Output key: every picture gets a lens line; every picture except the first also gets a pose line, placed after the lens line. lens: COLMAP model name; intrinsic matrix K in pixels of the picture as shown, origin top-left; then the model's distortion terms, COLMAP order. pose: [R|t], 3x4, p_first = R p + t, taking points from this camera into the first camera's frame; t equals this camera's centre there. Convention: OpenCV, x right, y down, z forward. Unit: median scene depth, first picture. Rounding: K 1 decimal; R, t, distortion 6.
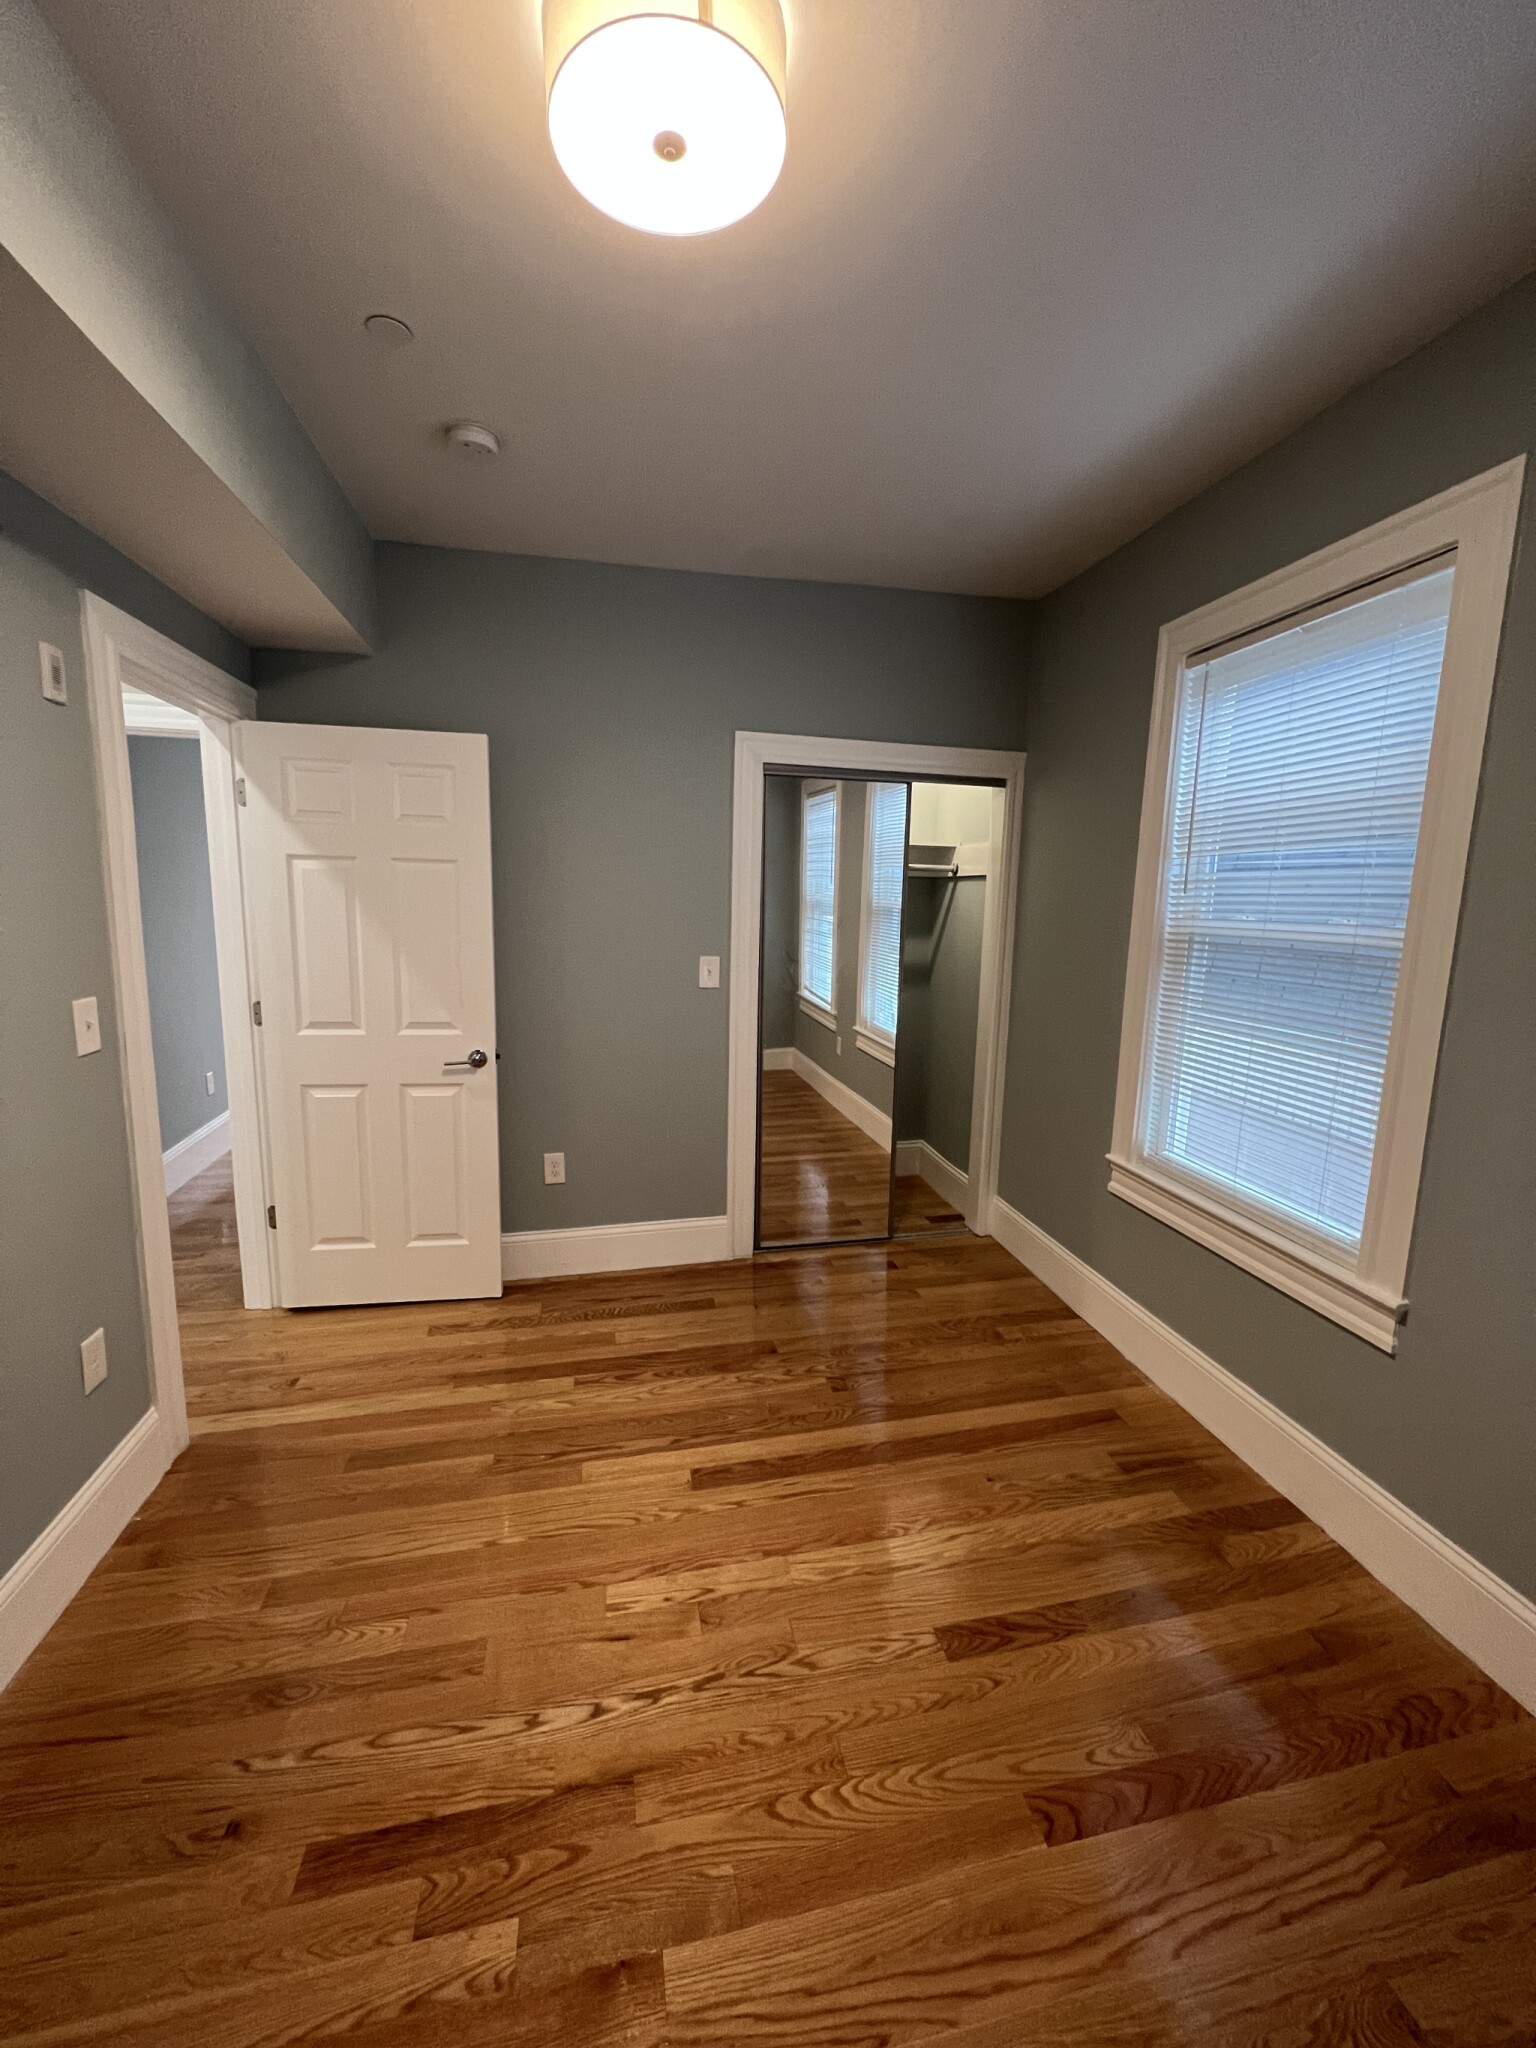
lens RADIAL K [[814.2, 0, 771.8], [0, 814.2, 1022.4], [0, 0, 1]] dist [-0.000160, -0.000106]
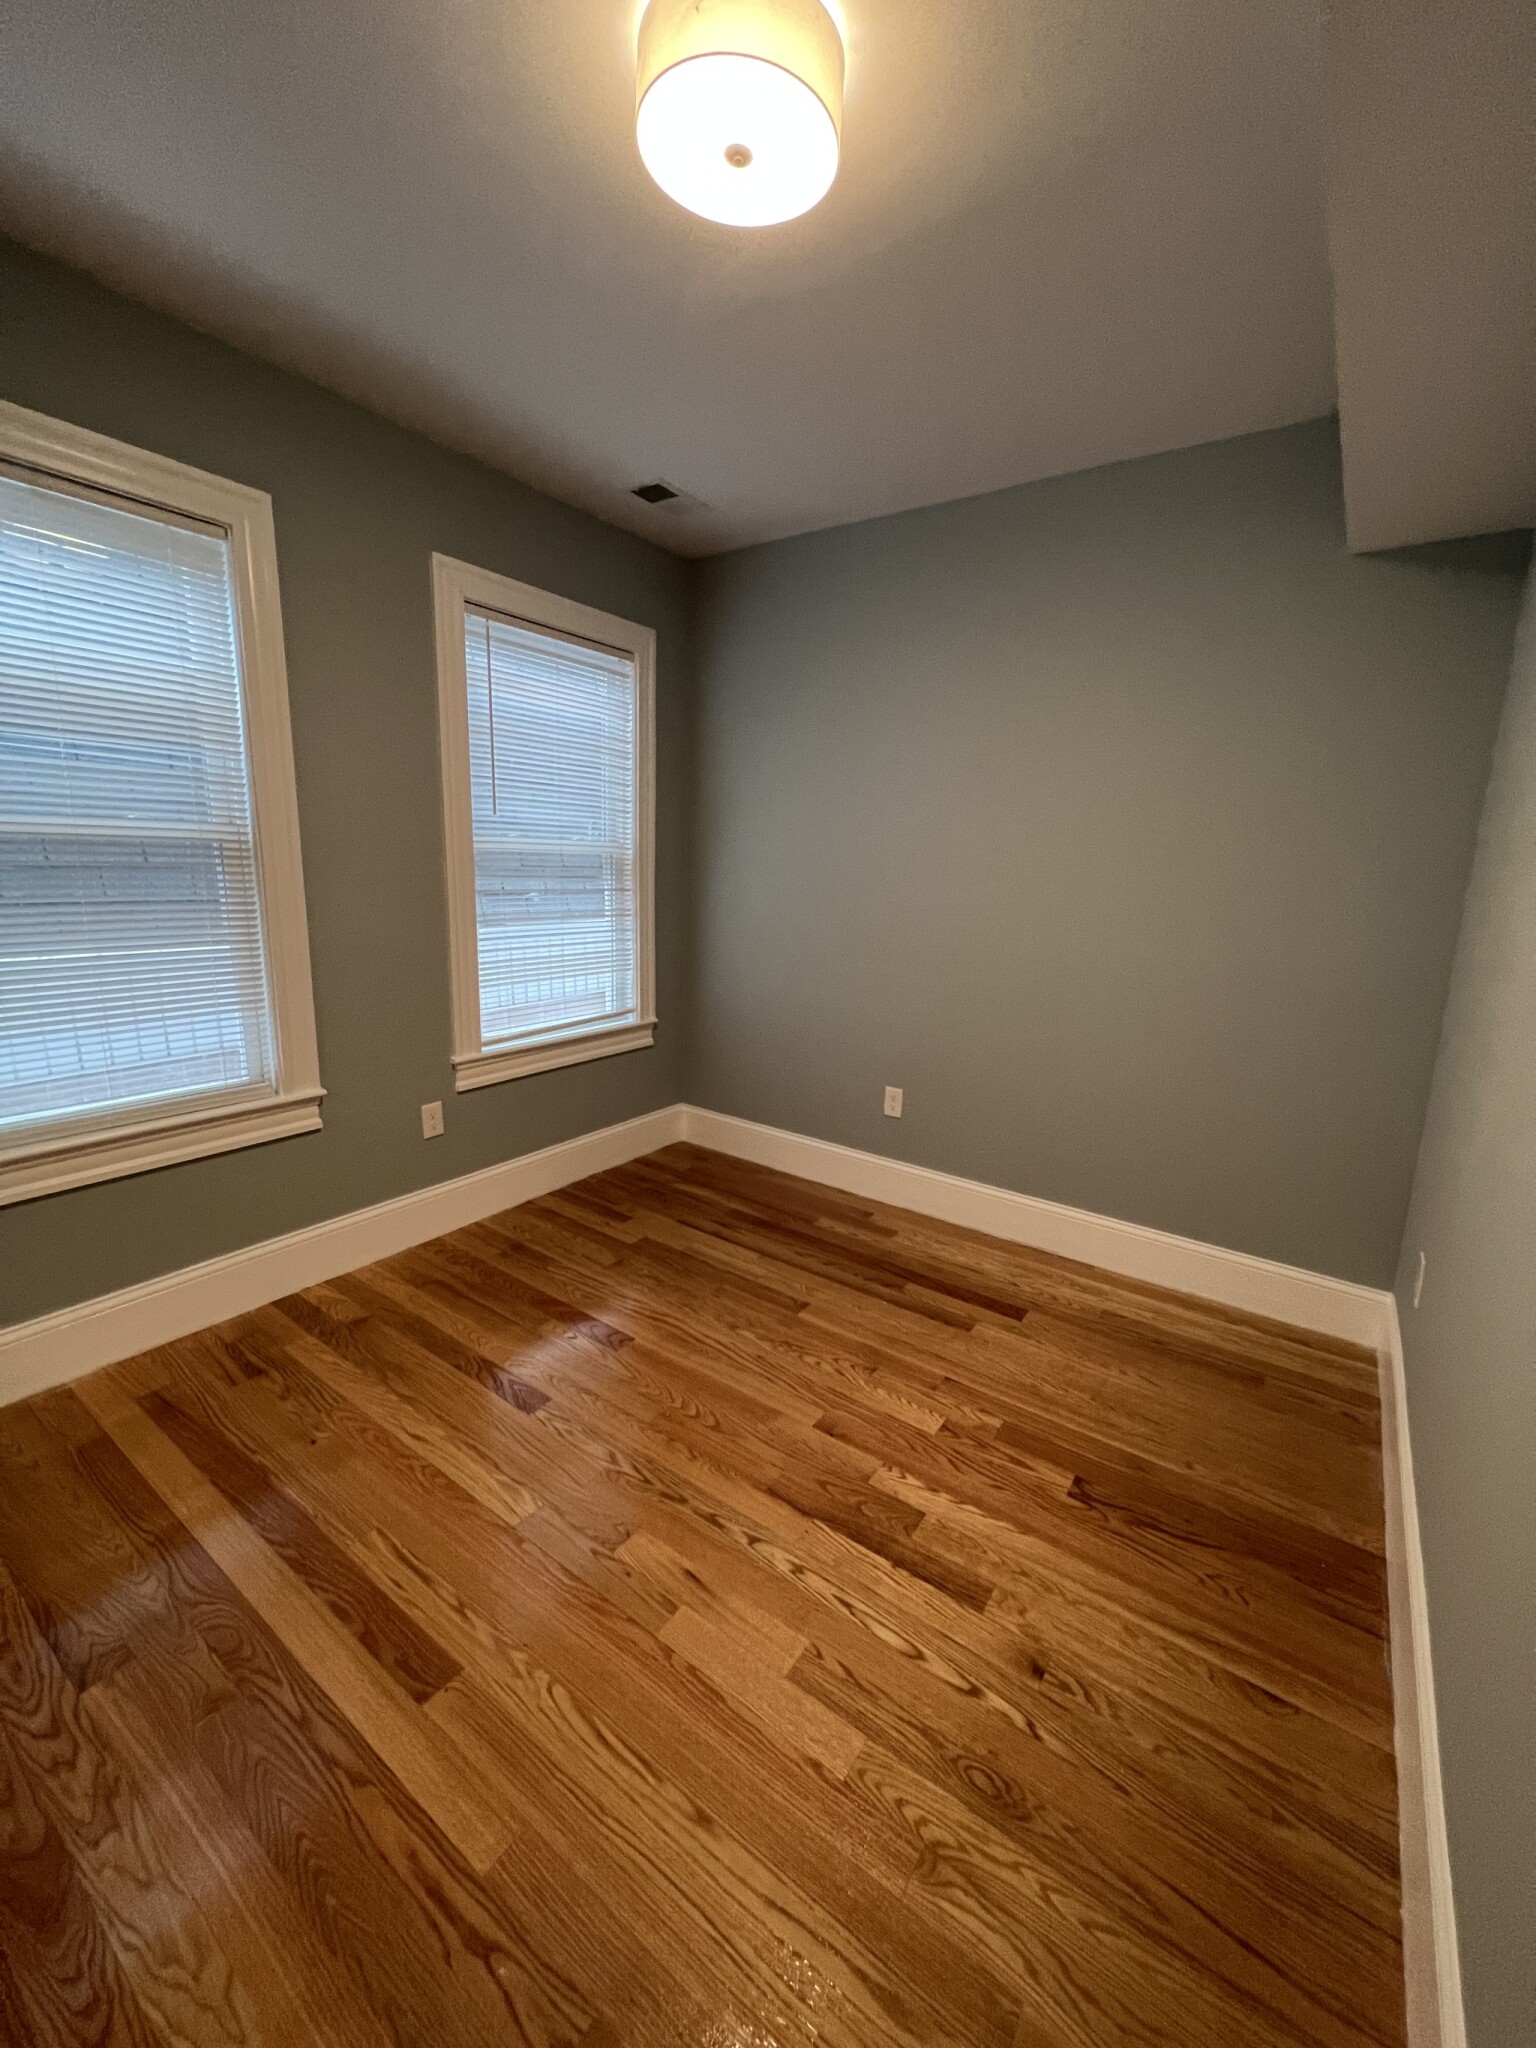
lens RADIAL K [[814.2, 0, 778.9], [0, 814.2, 1026.2], [0, 0, 1]] dist [-0.000160, -0.000106]
pose [[-0.688200, -0.180175, 0.702793, -0.770079], [0.064559, 0.949623, 0.306673, -0.151861], [-0.722643, 0.256424, -0.641898, 1.290326]]
